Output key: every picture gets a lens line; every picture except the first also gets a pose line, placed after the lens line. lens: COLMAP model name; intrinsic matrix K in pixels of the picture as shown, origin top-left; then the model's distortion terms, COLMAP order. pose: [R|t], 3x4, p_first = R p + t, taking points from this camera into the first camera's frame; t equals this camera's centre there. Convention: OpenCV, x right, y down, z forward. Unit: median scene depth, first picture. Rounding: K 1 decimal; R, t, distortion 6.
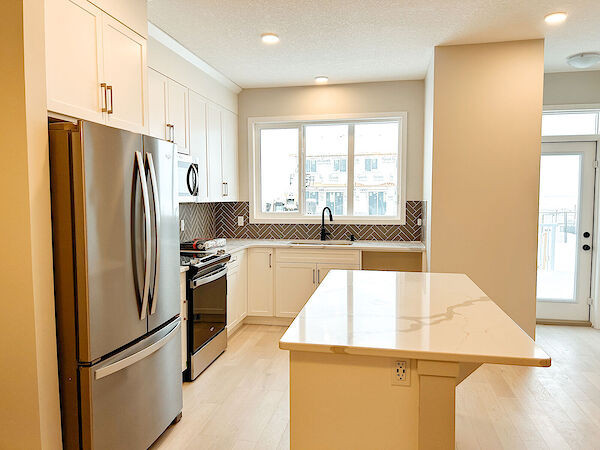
lens RADIAL K [[452.2, 0, 297.6], [0, 452.2, 227.4], [0, 0, 1]] dist [0.044846, -0.011889]
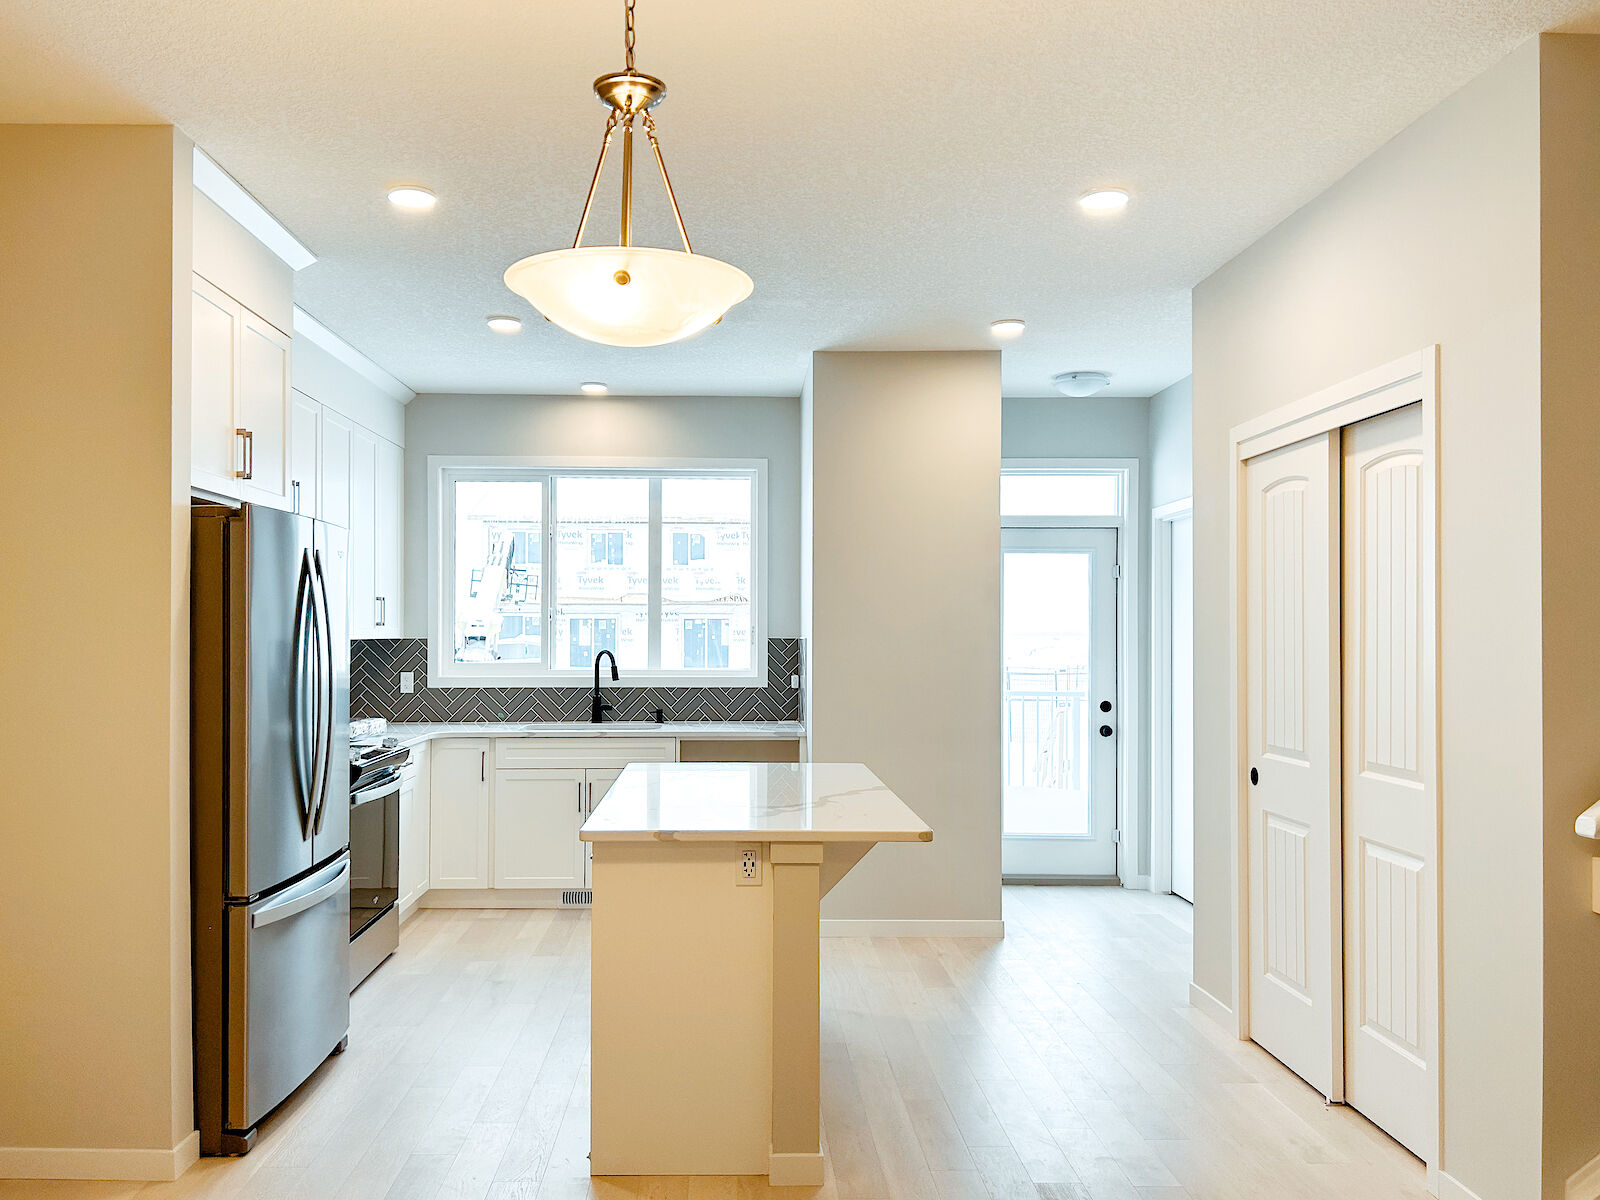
lens RADIAL K [[1206.0, 0, 798.4], [0, 1206.0, 612.6], [0, 0, 1]] dist [0.044846, -0.011889]
pose [[0.968700, 0.008853, 0.248077, -0.058689], [0.011830, 0.996582, -0.081760, 0.023173], [-0.247953, 0.082135, 0.965284, -0.299377]]
